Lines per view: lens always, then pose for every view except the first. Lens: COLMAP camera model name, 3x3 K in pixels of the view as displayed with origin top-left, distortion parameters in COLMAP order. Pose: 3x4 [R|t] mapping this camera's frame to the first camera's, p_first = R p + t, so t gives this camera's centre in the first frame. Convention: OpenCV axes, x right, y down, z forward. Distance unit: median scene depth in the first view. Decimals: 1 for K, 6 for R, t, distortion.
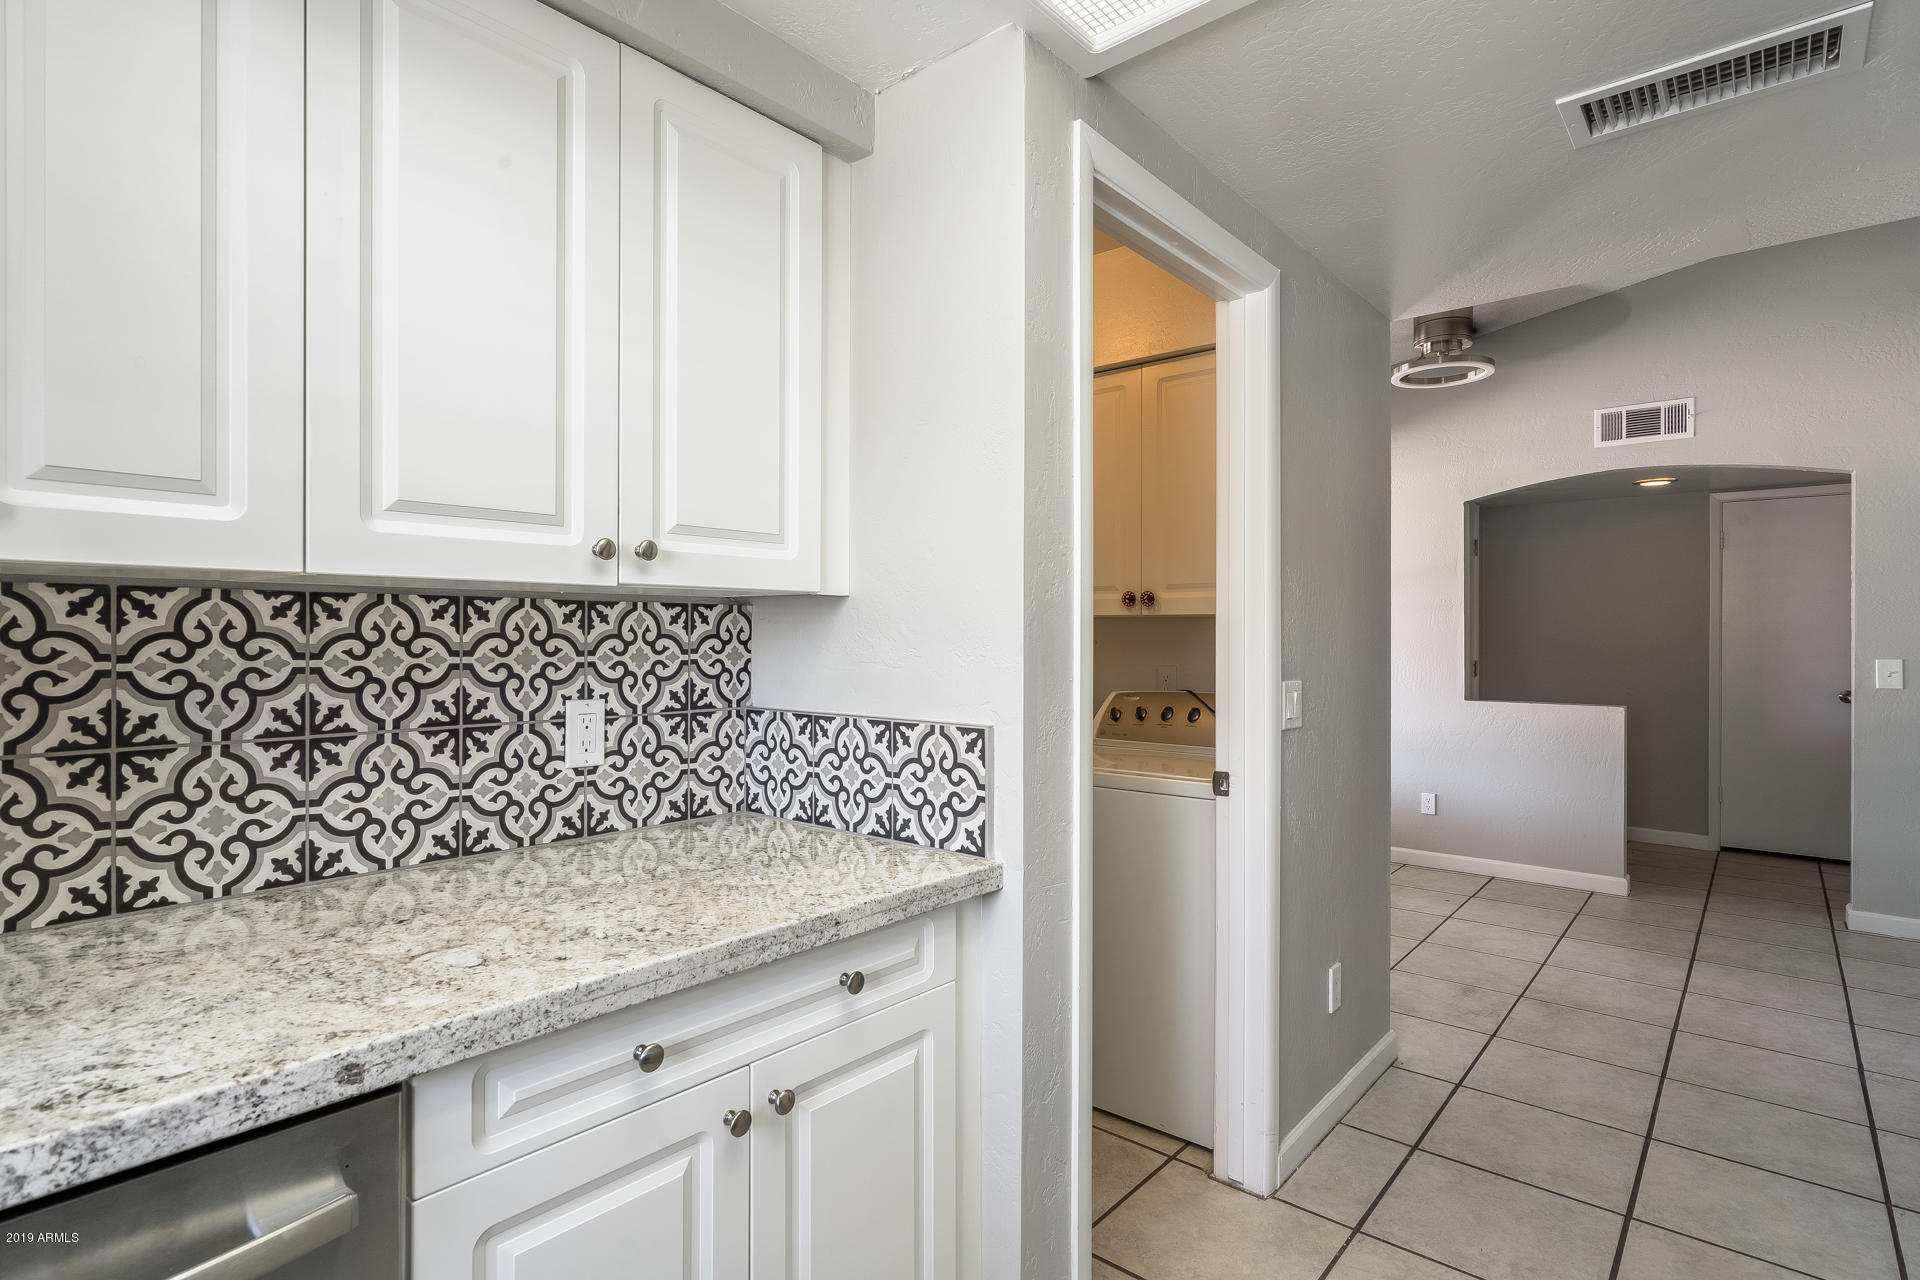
lens RADIAL K [[959.6, 0, 960.0], [0, 959.6, 640.0], [0, 0, 1]] dist [0.000510, -0.000323]
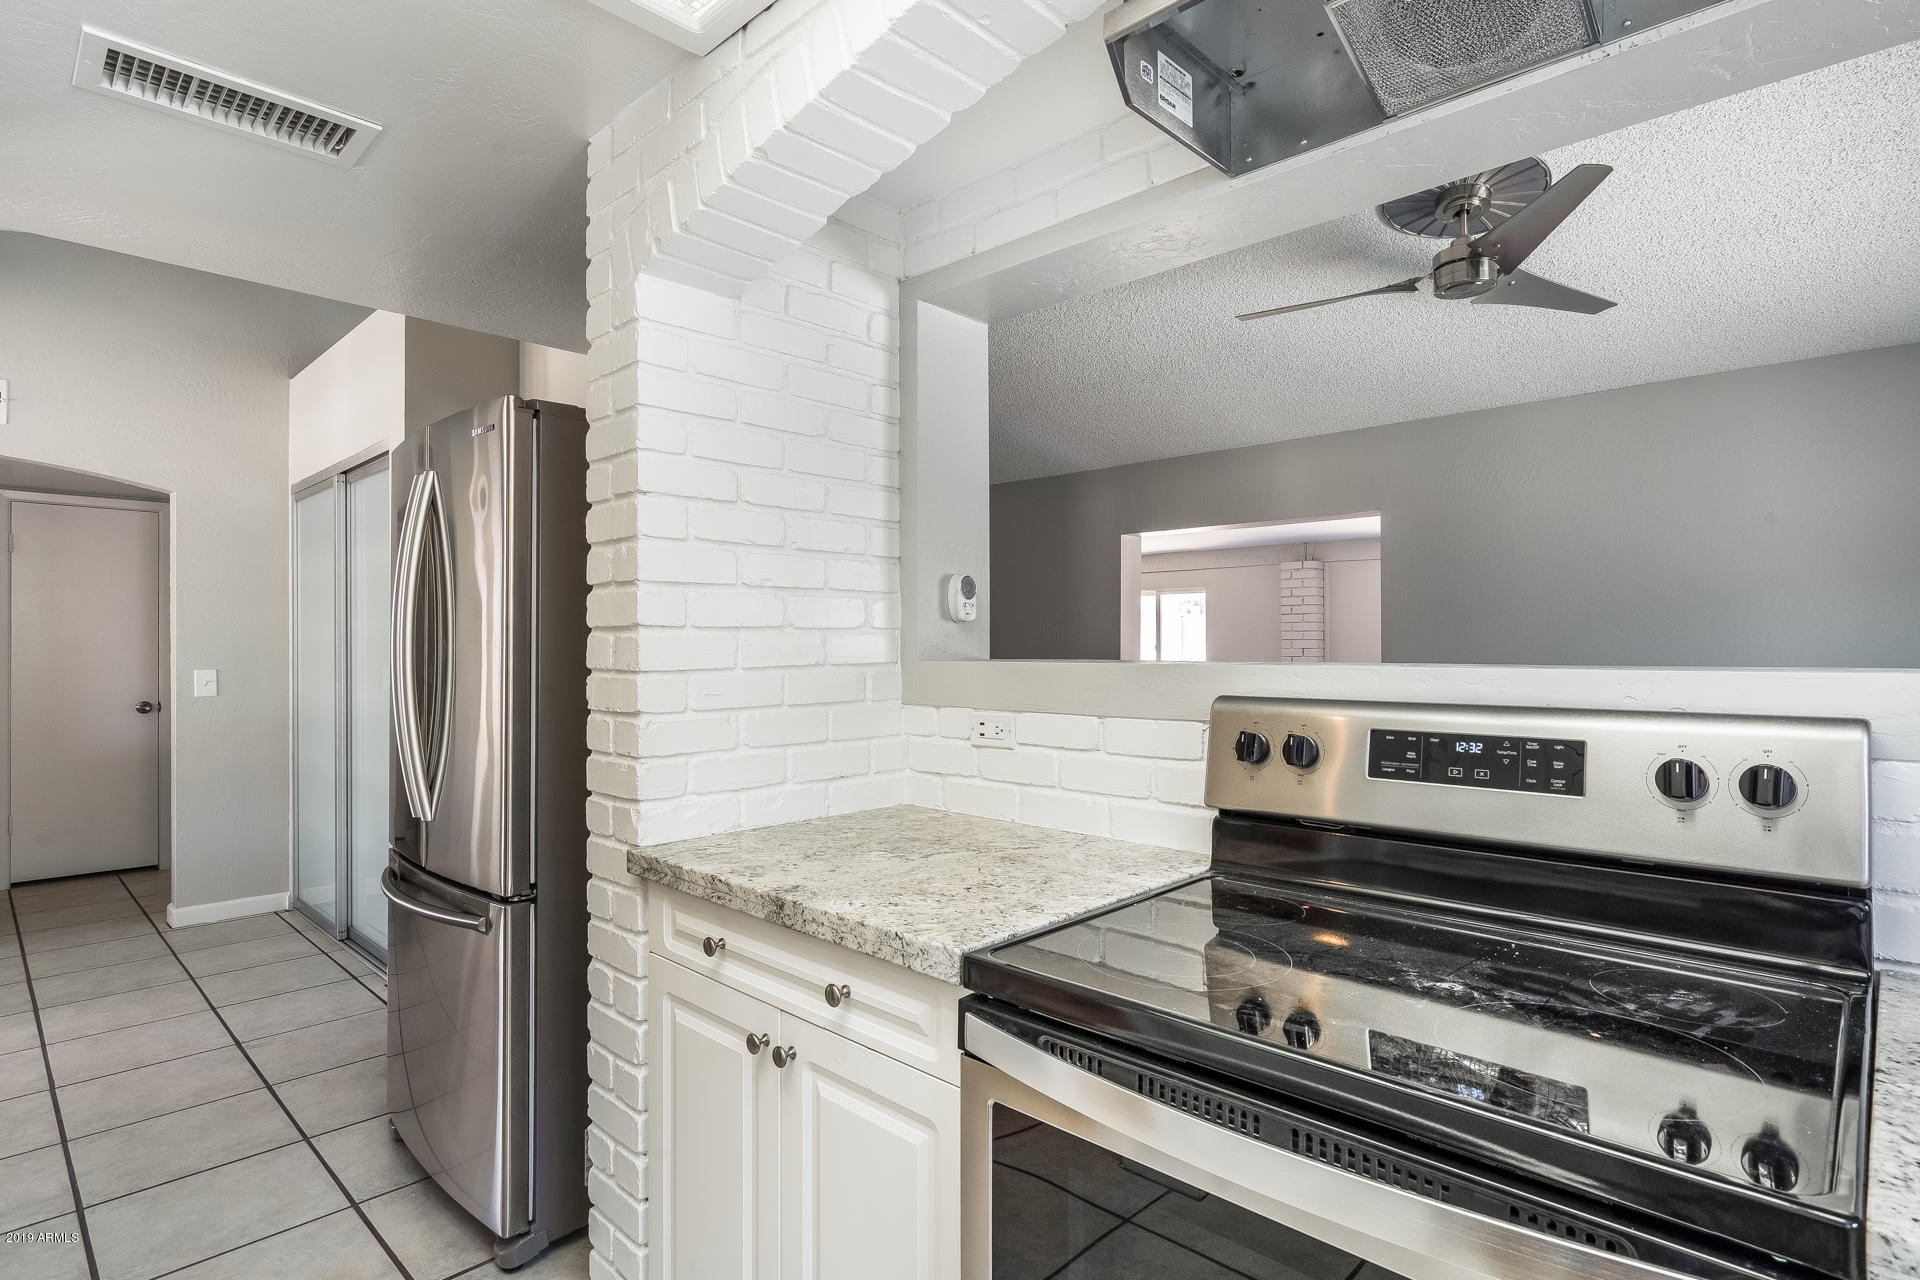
lens RADIAL K [[972.6, 0, 960.0], [0, 972.6, 640.0], [0, 0, 1]] dist [0.001275, -0.000183]
pose [[0.057261, 0.005083, 0.998346, -0.104208], [0.008062, 0.999952, -0.005554, -0.000788], [-0.998327, 0.008367, 0.057217, 0.089799]]
